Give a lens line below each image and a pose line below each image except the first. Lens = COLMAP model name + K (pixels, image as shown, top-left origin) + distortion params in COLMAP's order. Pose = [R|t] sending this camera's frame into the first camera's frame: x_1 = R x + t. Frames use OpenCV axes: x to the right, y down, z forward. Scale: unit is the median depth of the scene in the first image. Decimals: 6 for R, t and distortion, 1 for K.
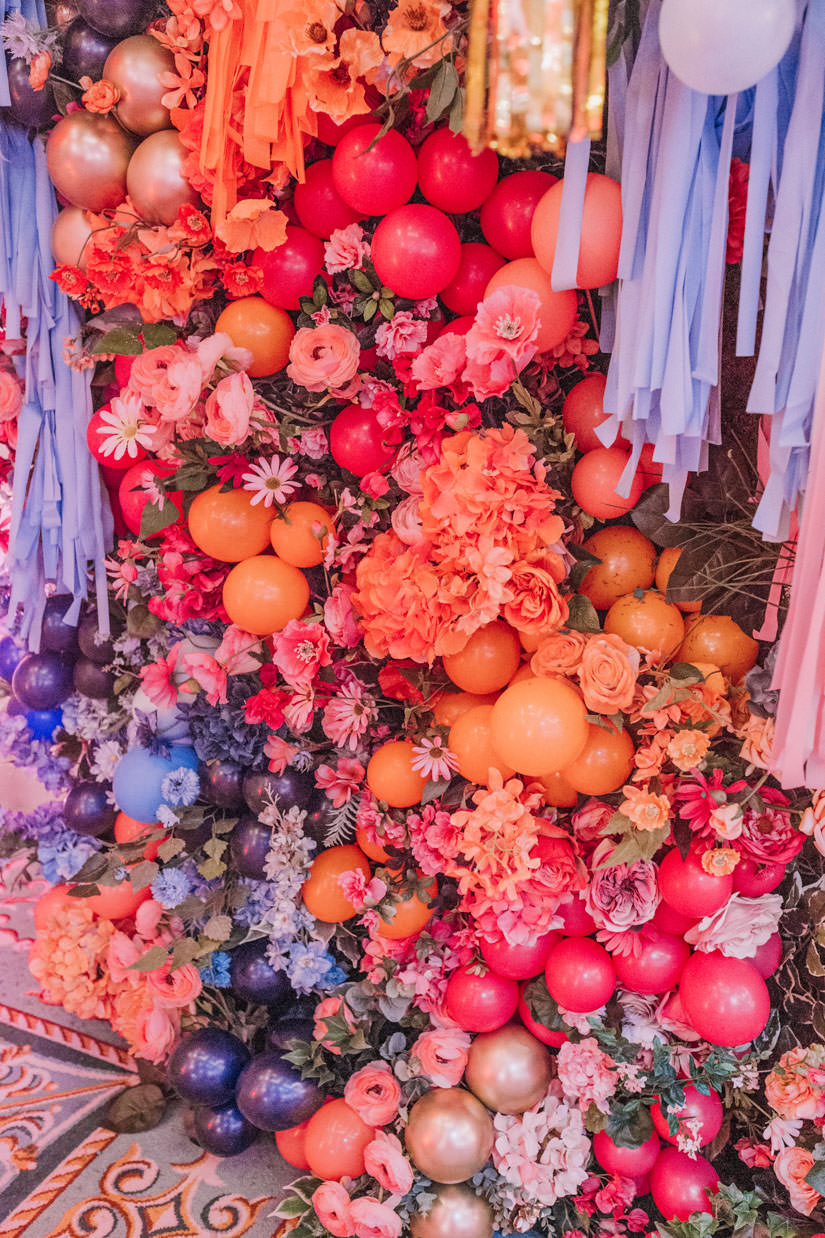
lens RADIAL K [[1181.7, 0, 419.1], [0, 1181.7, 621.6], [0, 0, 1]] dist [0.000681, 0.000000]
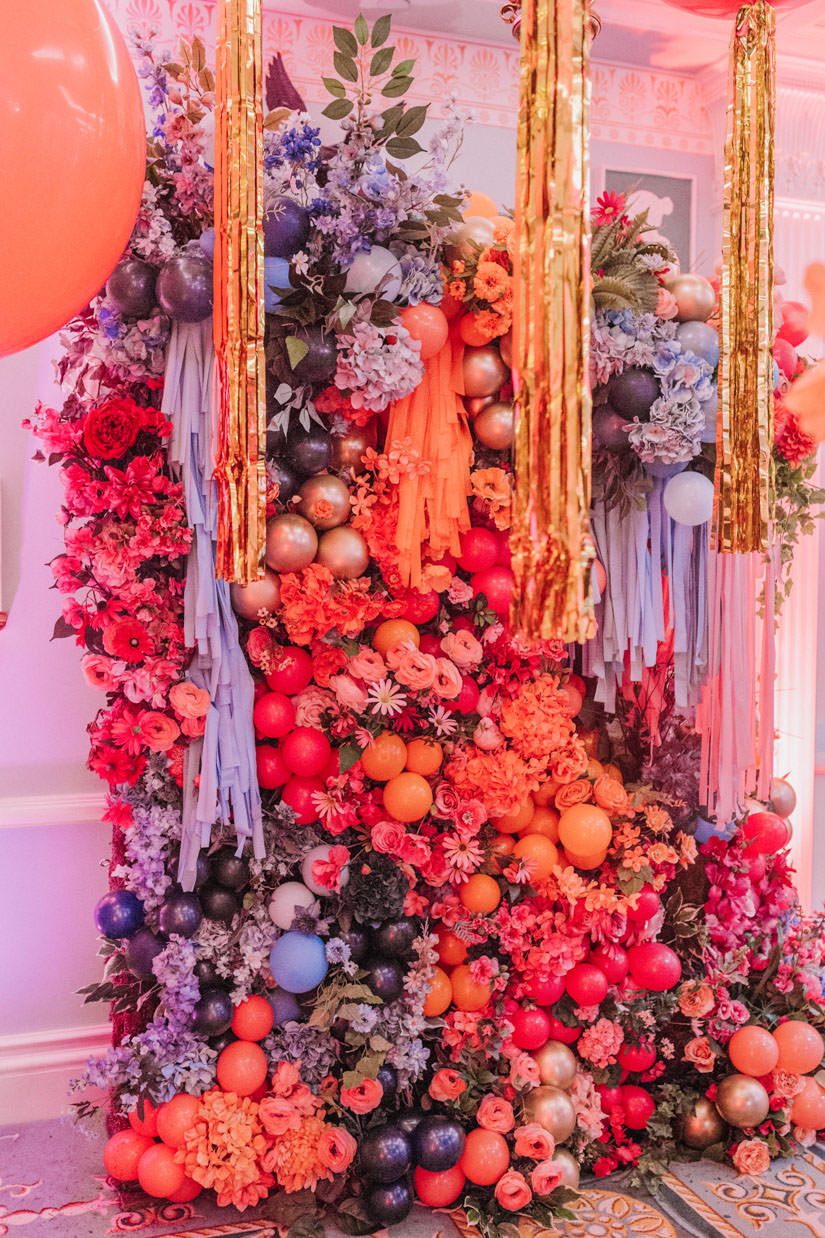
lens RADIAL K [[1181.7, 0, 411.8], [0, 1181.7, 612.6], [0, 0, 1]] dist [0.000681, 0.000000]
pose [[0.714737, -0.048994, 0.697675, -1.409219], [0.231162, 0.958029, -0.169539, 0.013754], [-0.660087, 0.282452, 0.696065, -0.221985]]
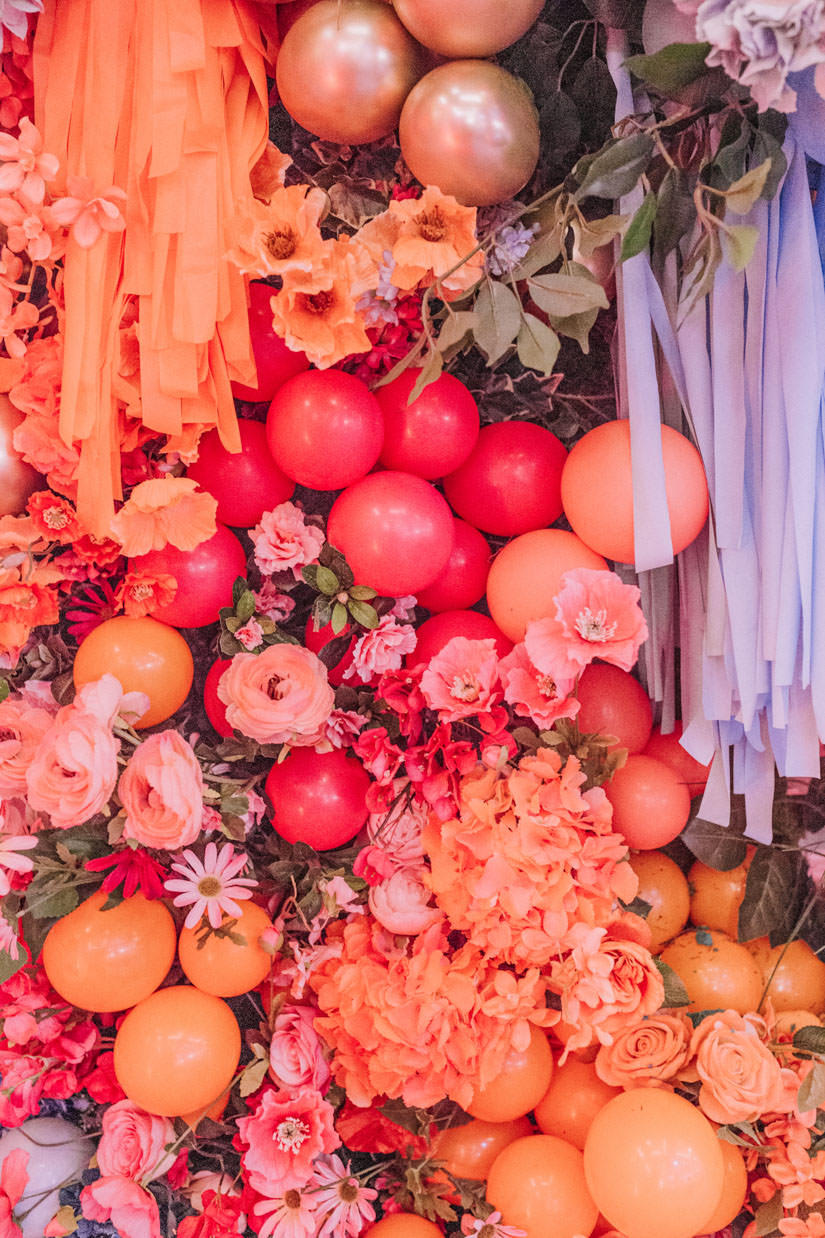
lens RADIAL K [[1181.7, 0, 411.0], [0, 1181.7, 621.9], [0, 0, 1]] dist [0.000681, 0.000000]
pose [[0.916297, -0.108924, 0.385404, -0.271721], [0.183801, 0.969350, -0.163028, -0.138934], [-0.355834, 0.220220, 0.908232, 0.346824]]
